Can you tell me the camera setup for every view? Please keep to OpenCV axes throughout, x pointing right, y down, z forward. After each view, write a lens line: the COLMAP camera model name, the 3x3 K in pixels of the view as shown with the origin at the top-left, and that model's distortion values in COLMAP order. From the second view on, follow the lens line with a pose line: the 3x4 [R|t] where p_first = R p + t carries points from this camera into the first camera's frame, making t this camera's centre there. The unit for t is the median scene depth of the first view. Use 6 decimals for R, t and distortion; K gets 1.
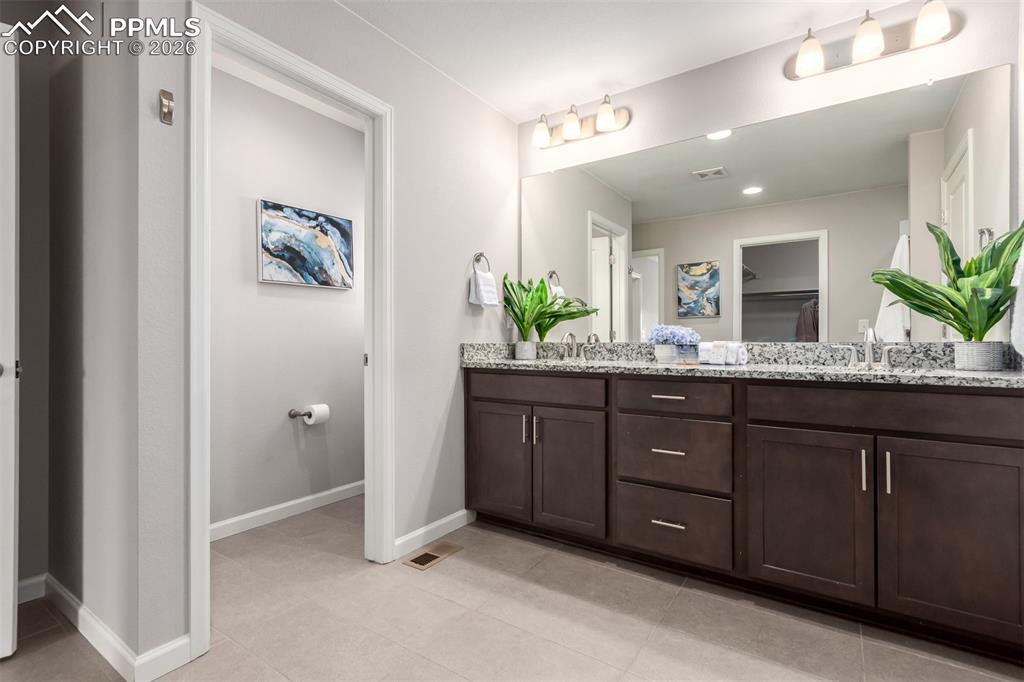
lens RADIAL K [[478.3, 0, 514.7], [0, 478.3, 349.3], [0, 0, 1]] dist [0.004354, 0.000973]
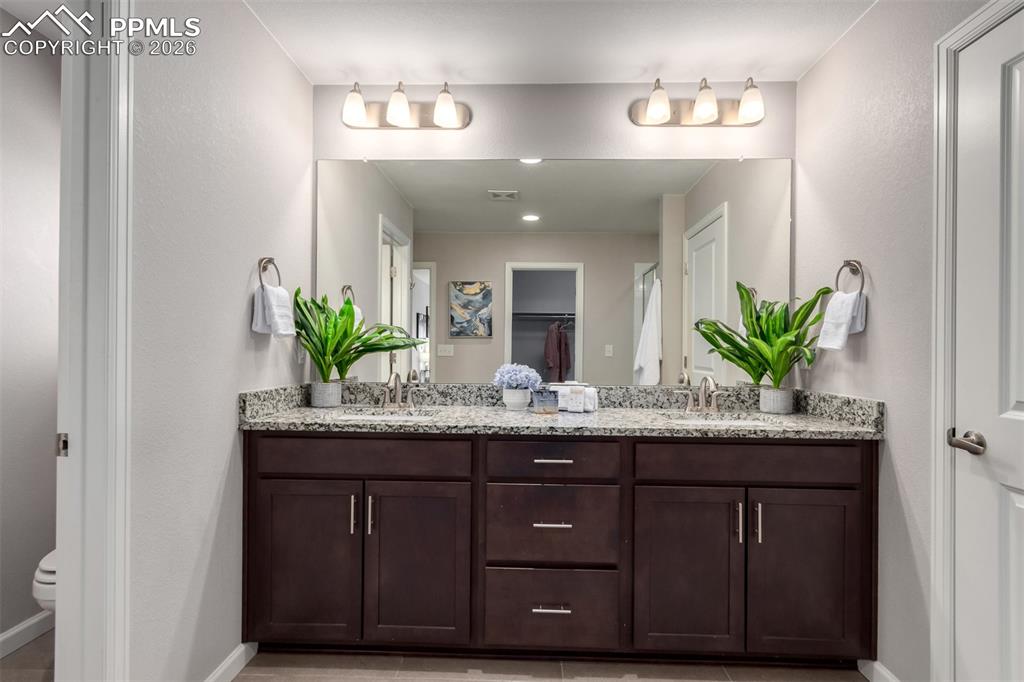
lens RADIAL K [[486.3, 0, 511.0], [0, 486.3, 351.8], [0, 0, 1]] dist [0.001353, 0.000480]
pose [[0.844381, 0.005392, 0.535716, -0.152949], [-0.004119, 0.999985, -0.003573, -0.067384], [-0.535727, 0.000811, 0.844391, 0.234500]]
